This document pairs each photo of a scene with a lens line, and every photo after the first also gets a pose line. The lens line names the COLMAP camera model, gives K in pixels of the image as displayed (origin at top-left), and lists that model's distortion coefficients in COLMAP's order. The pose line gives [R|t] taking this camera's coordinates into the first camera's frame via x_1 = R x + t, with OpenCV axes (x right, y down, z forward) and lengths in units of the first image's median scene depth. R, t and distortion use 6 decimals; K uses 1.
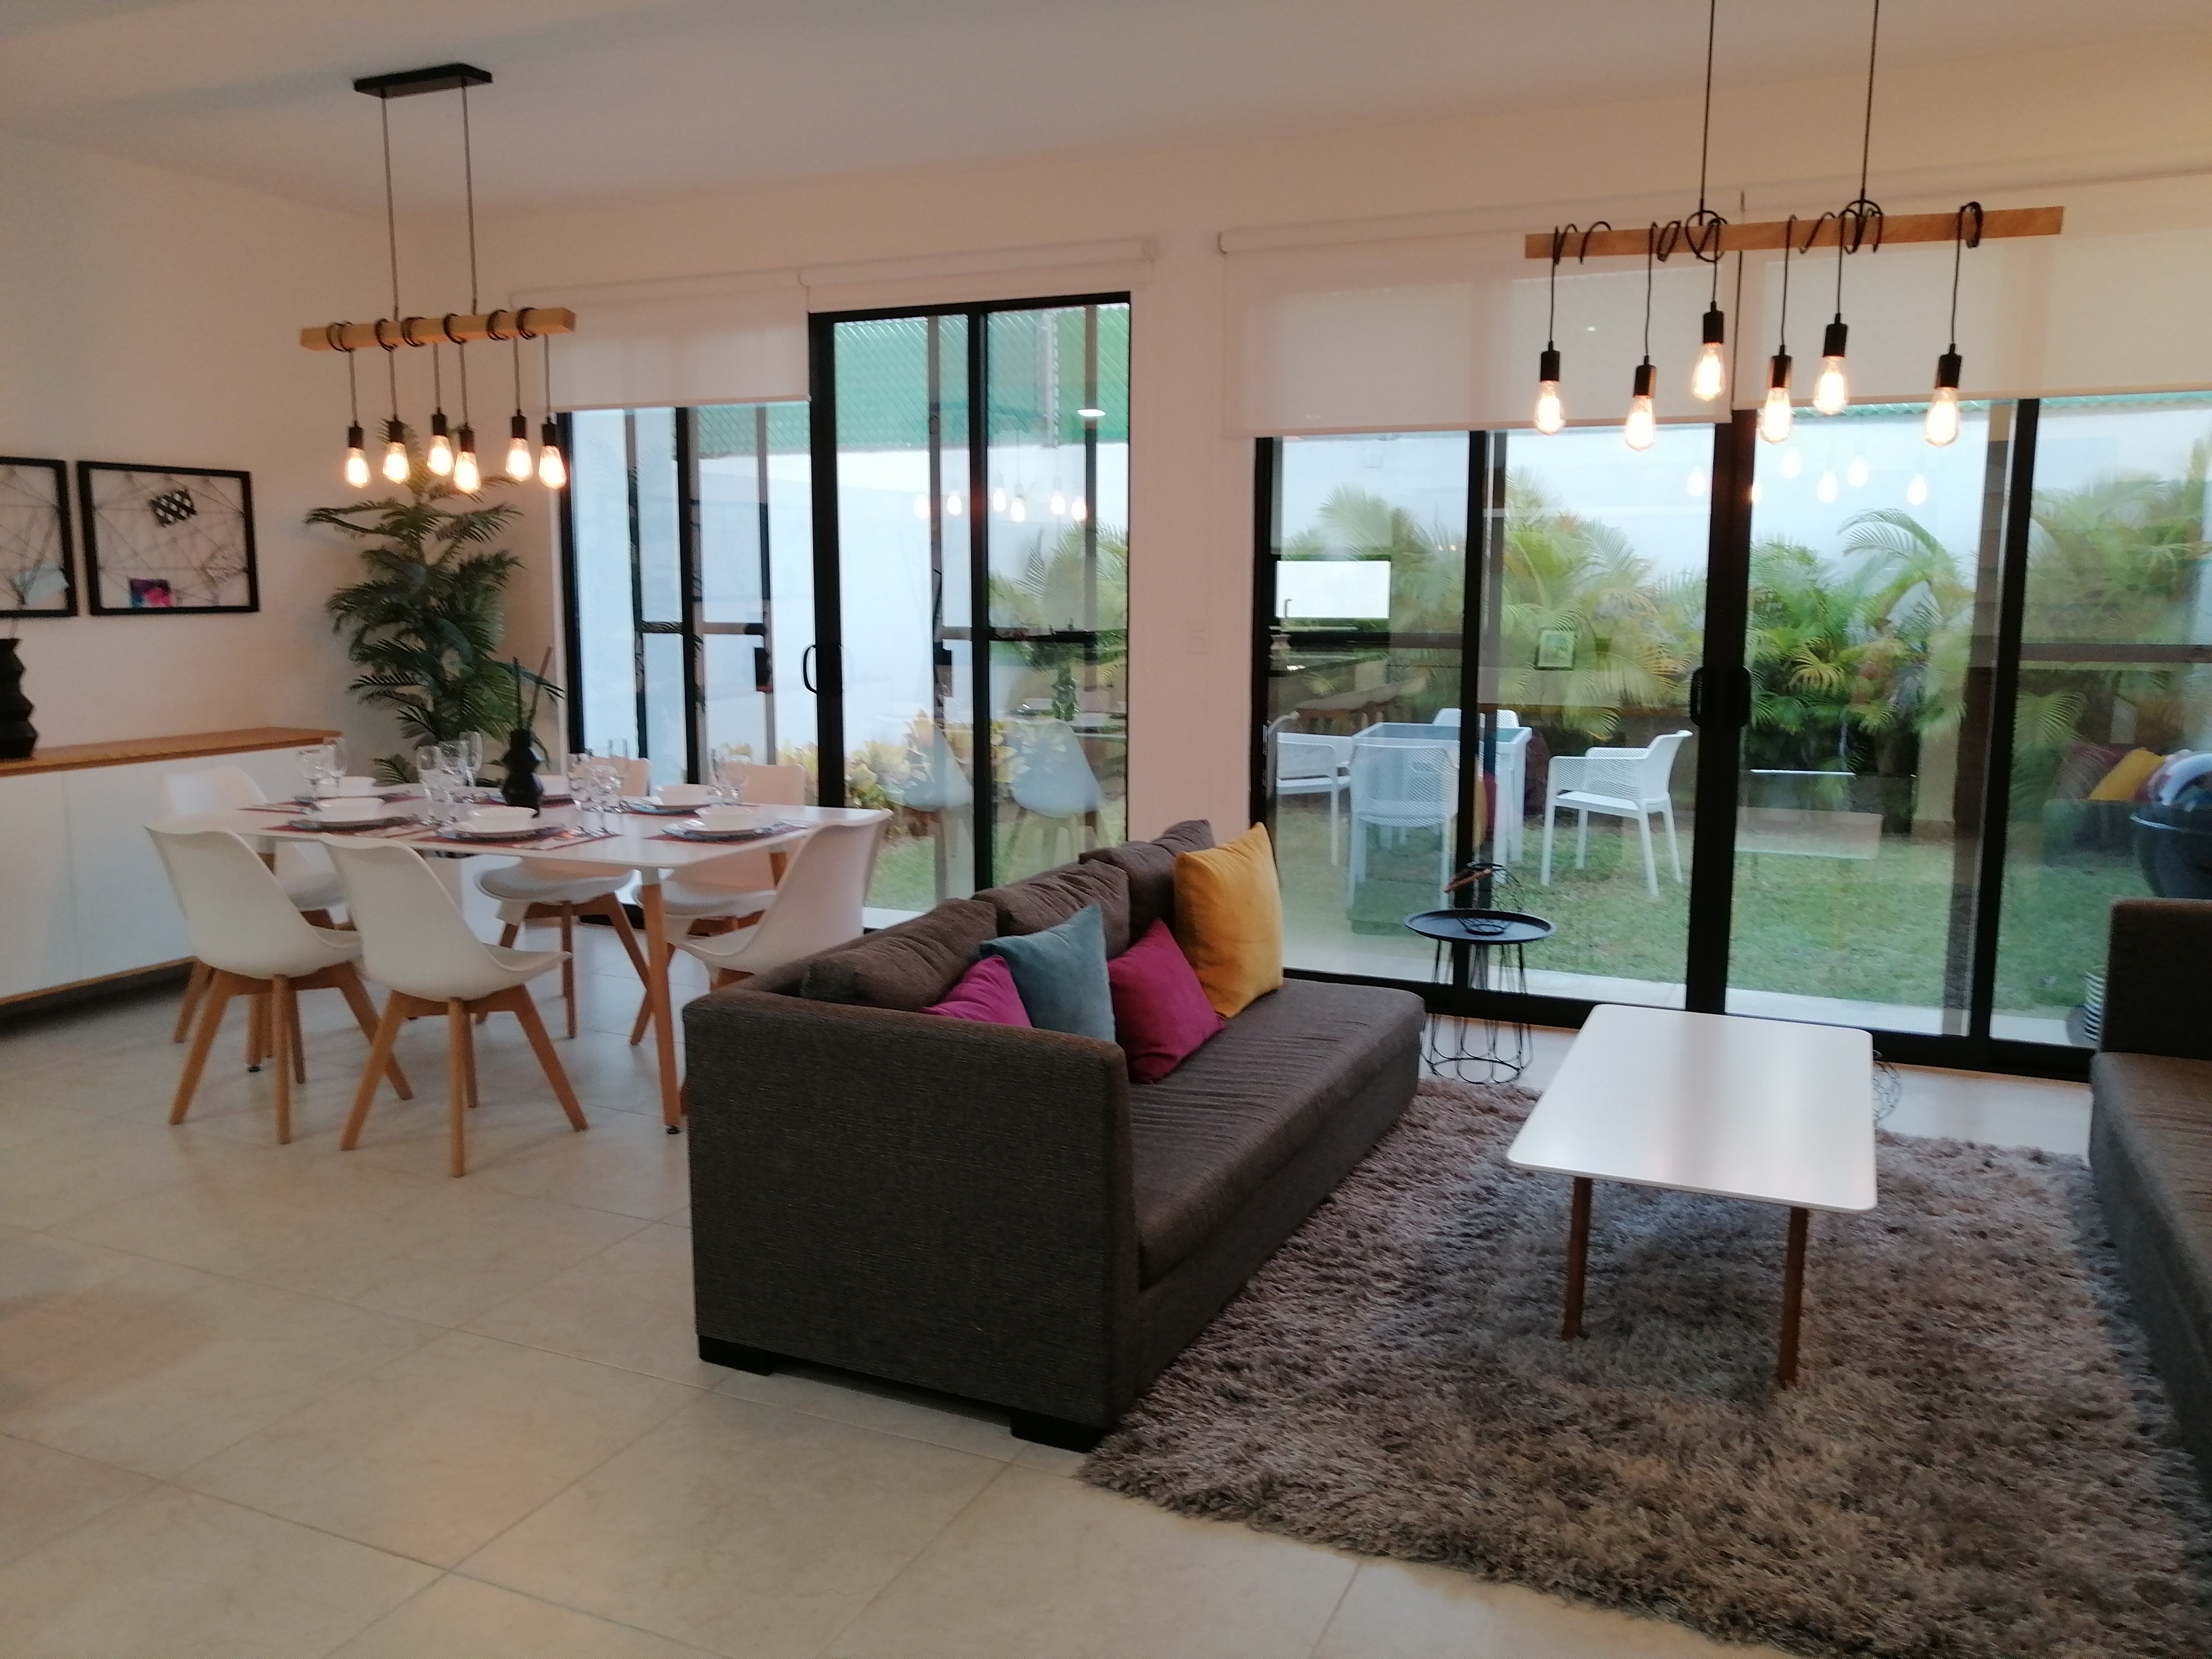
lens RADIAL K [[1703.4, 0, 1114.4], [0, 1703.4, 818.9], [0, 0, 1]] dist [-0.005593, 0.027471]
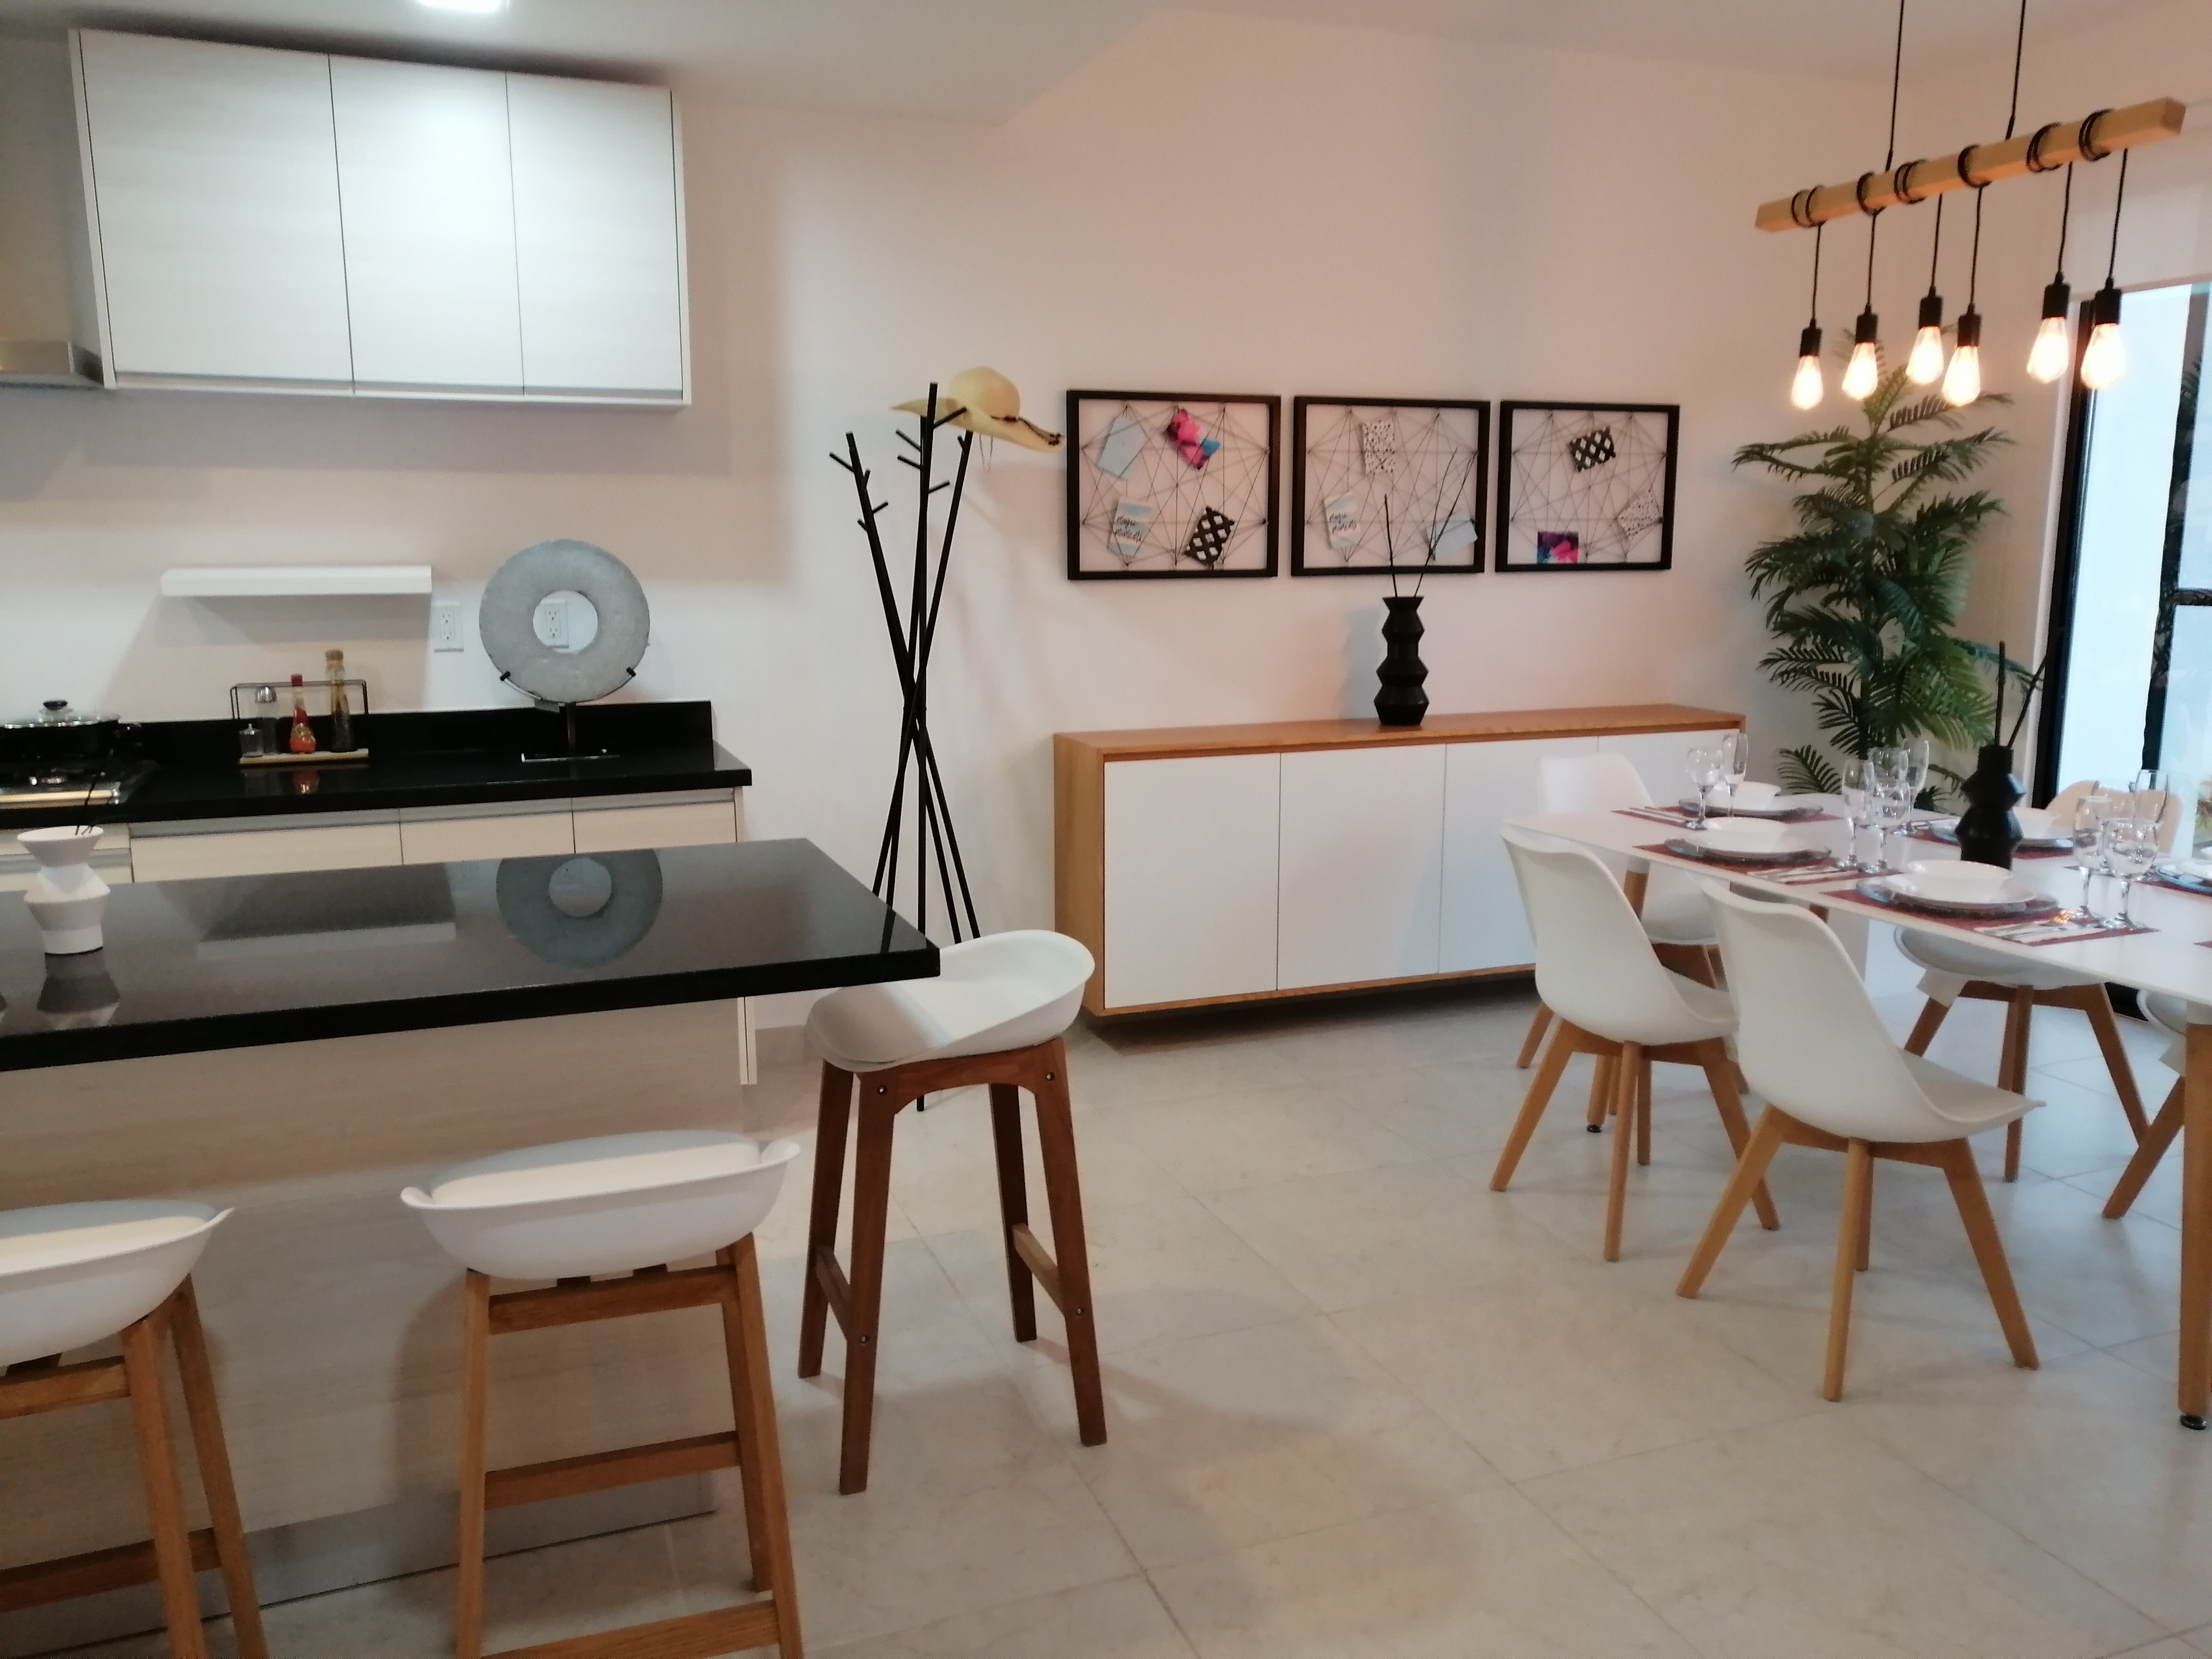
lens RADIAL K [[1703.4, 0, 1113.4], [0, 1703.4, 821.6], [0, 0, 1]] dist [-0.005593, 0.027471]
pose [[0.709321, 0.114839, -0.695468, -0.114537], [-0.095688, 0.993194, 0.066407, -0.032652], [0.698361, 0.019444, 0.715482, 0.246488]]
